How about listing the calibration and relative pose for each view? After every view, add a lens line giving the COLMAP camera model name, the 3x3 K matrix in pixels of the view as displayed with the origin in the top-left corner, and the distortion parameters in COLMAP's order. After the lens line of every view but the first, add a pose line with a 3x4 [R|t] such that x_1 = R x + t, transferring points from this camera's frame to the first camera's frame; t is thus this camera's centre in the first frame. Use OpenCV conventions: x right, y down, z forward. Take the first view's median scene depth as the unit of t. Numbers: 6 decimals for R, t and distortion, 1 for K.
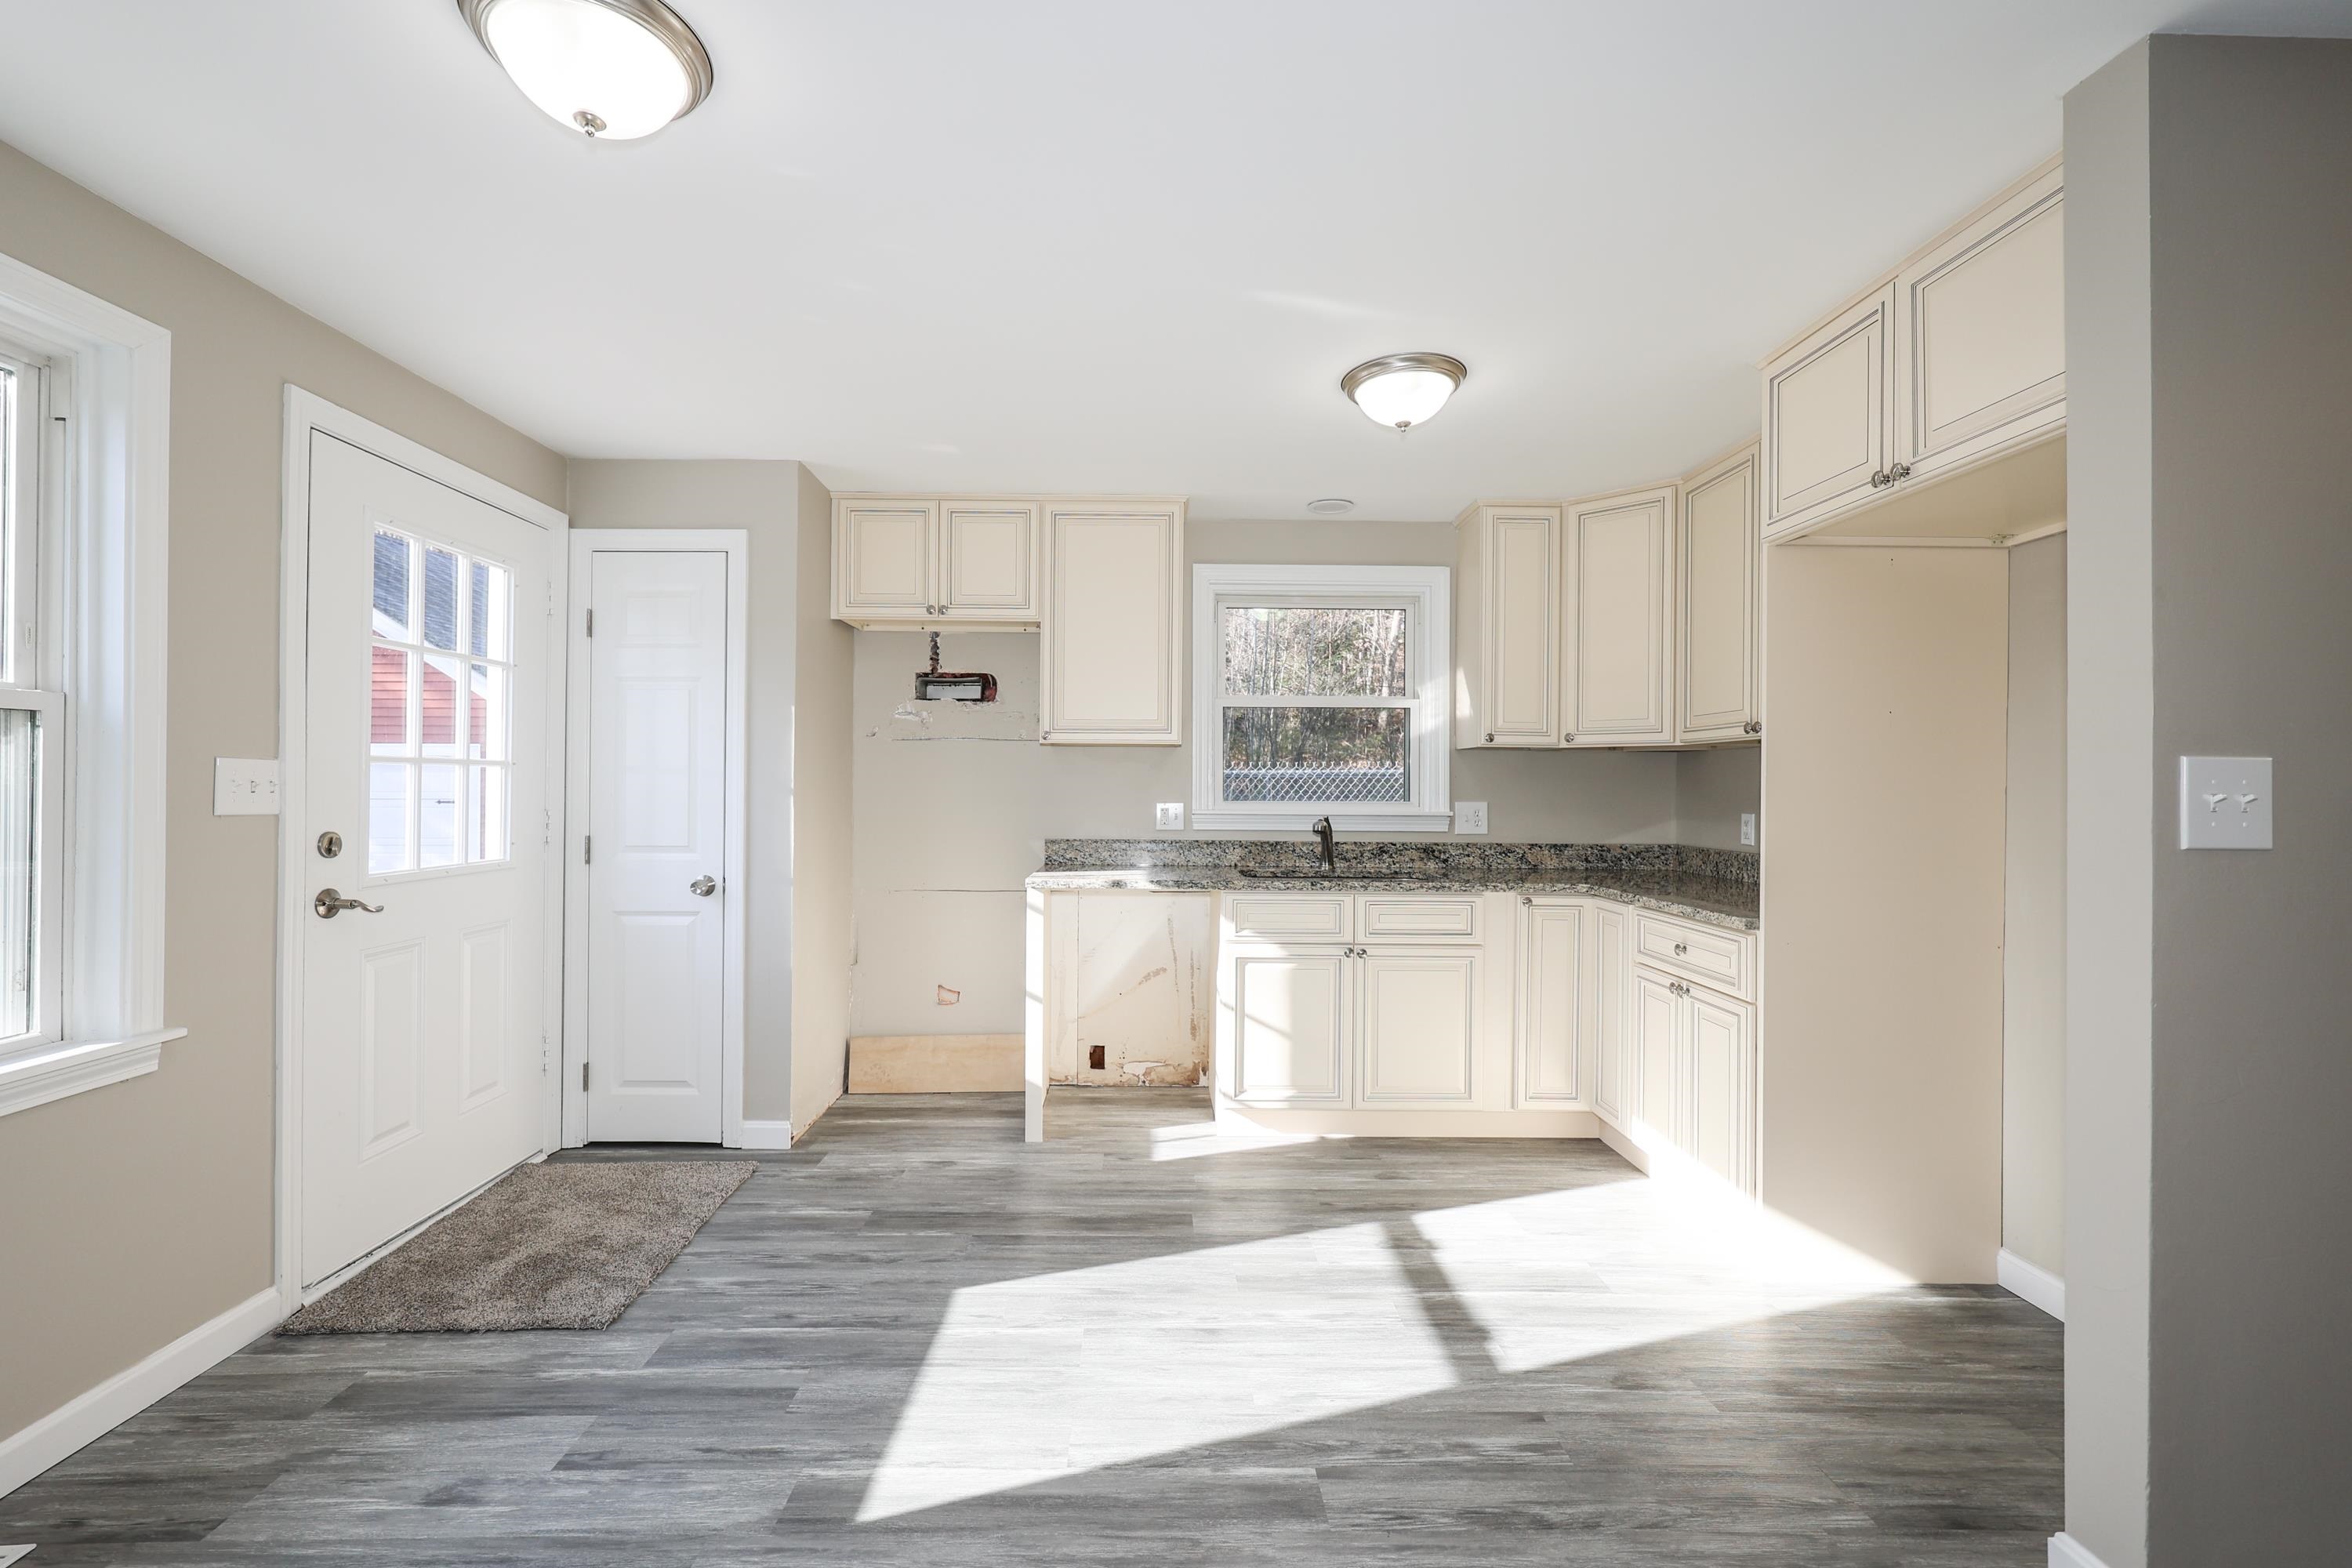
lens RADIAL K [[969.0, 0, 1171.3], [0, 969.0, 776.0], [0, 0, 1]] dist [0.007420, -0.001051]
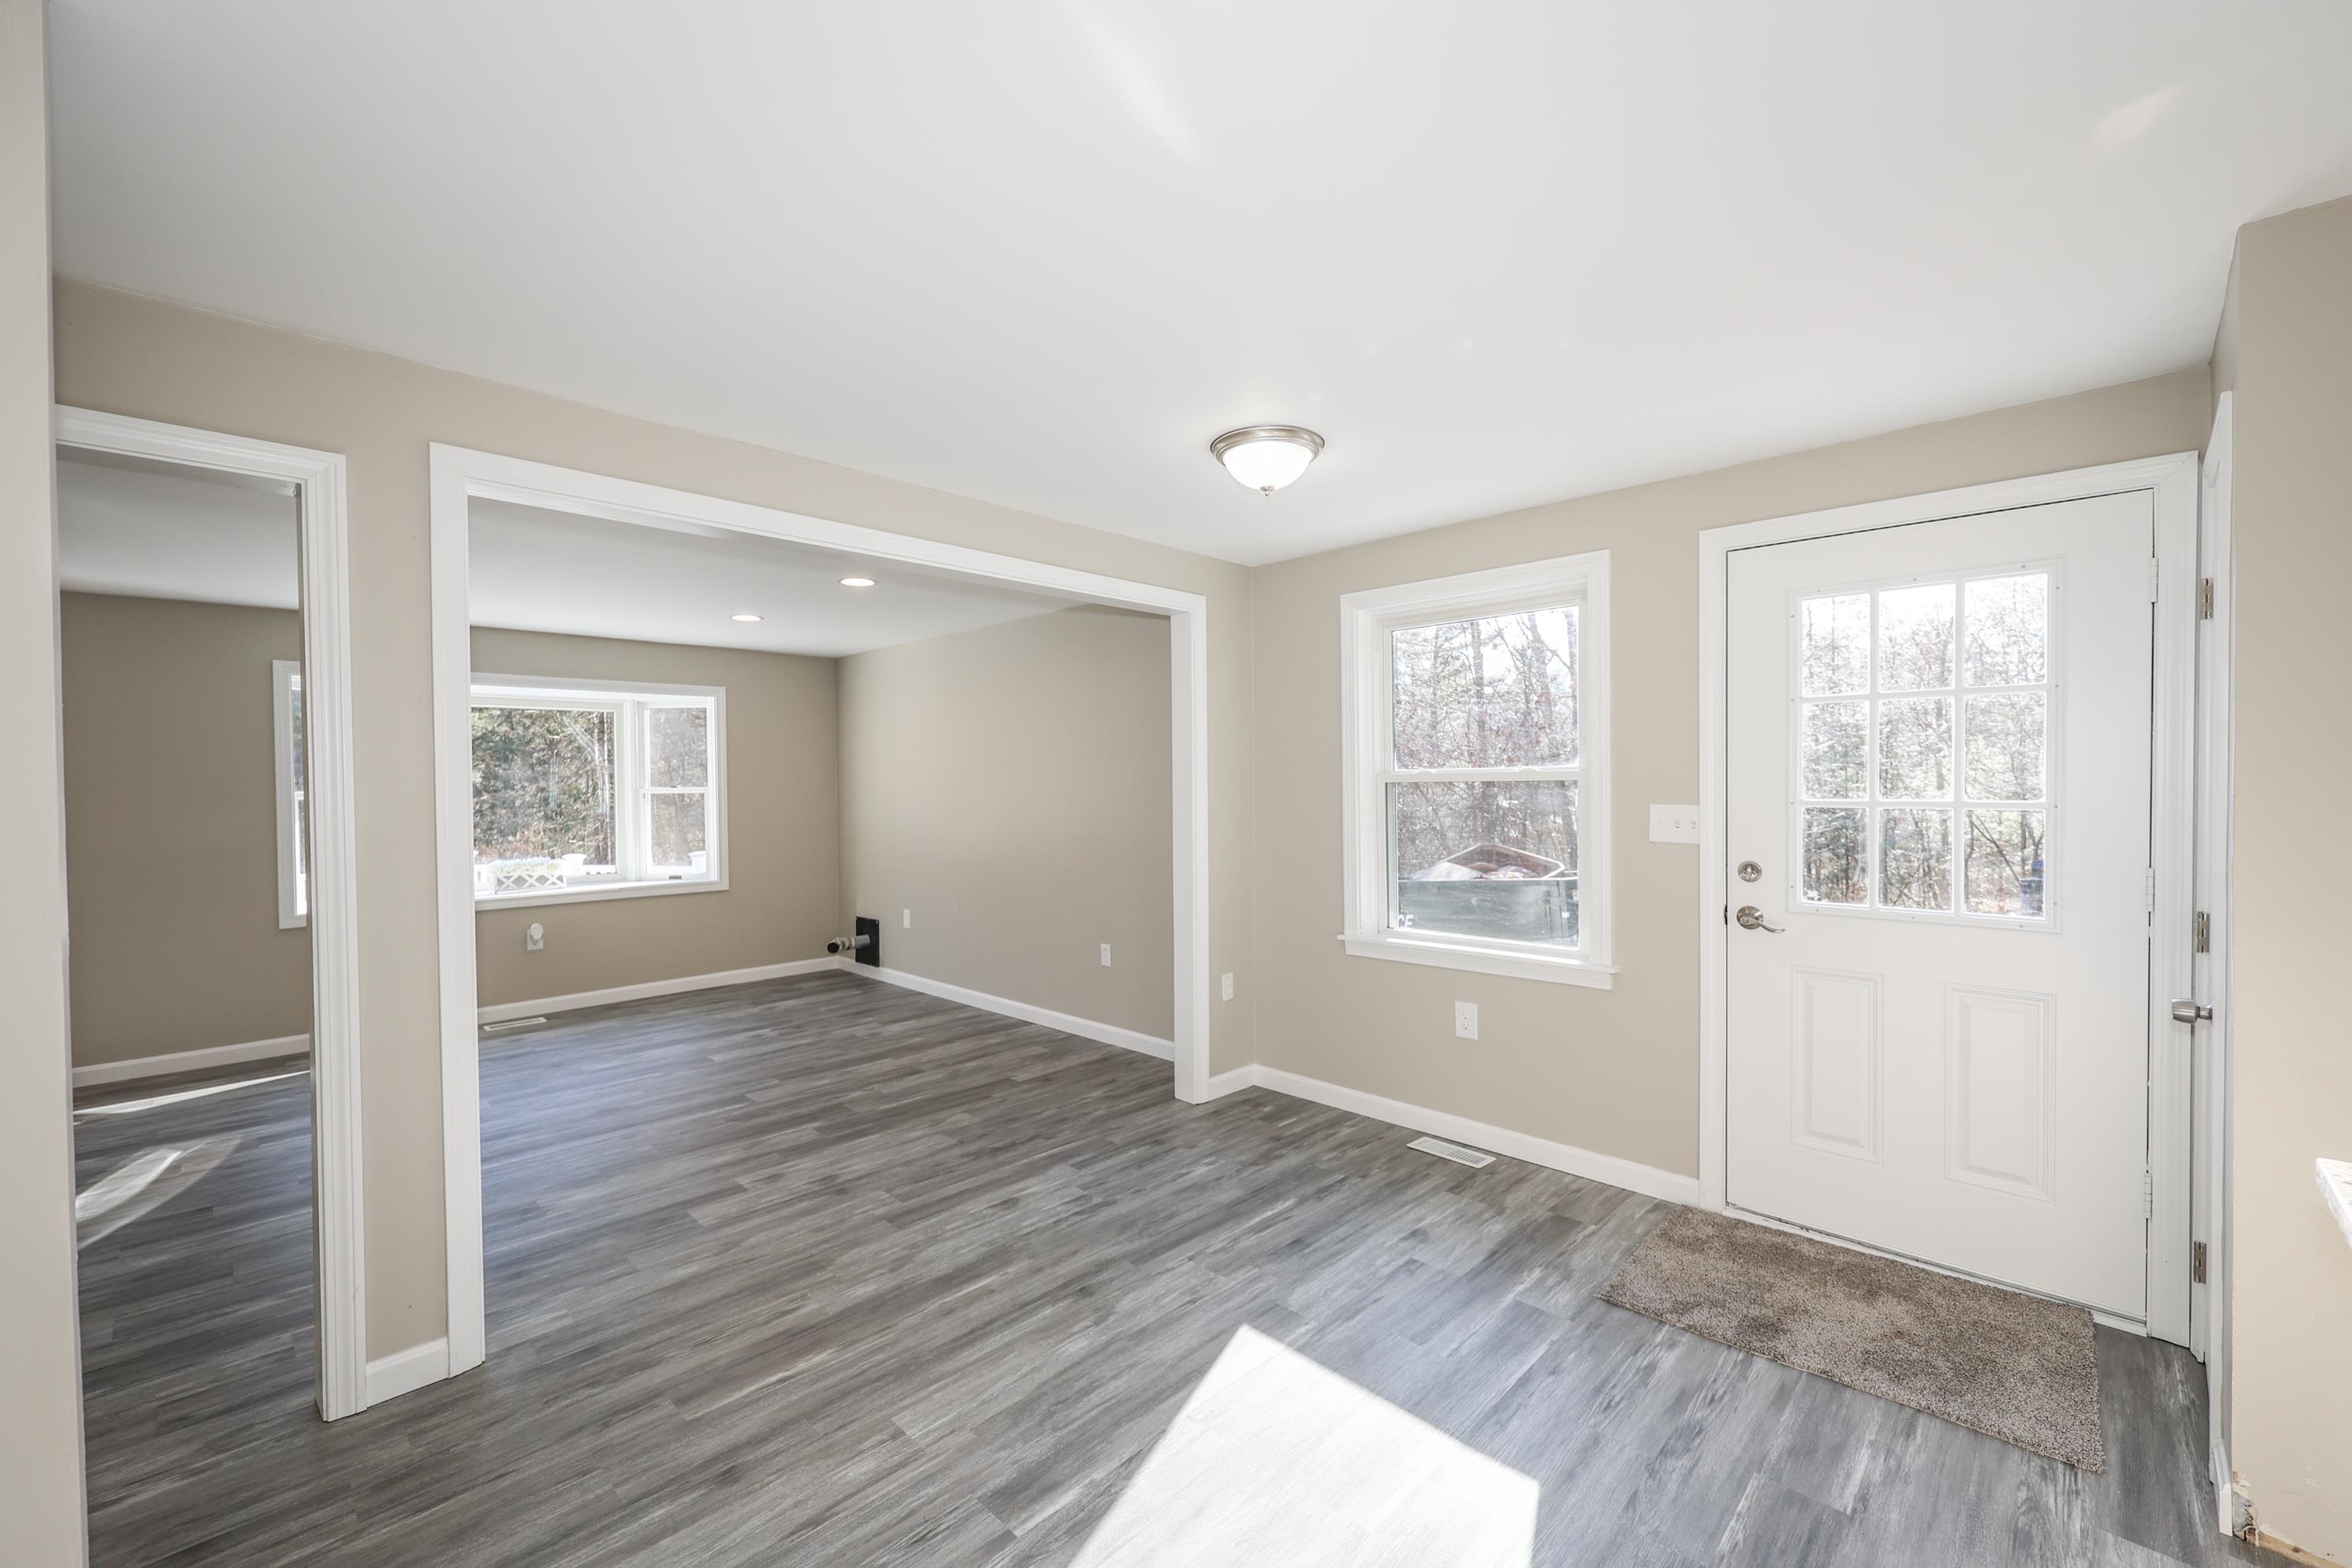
lens RADIAL K [[969.0, 0, 1186.3], [0, 969.0, 786.8], [0, 0, 1]] dist [0.007420, -0.001051]
pose [[-0.707115, 0.005233, -0.707079, 0.726718], [0.006602, 0.999978, 0.000798, -0.060390], [0.707067, -0.004104, -0.707134, 1.826896]]
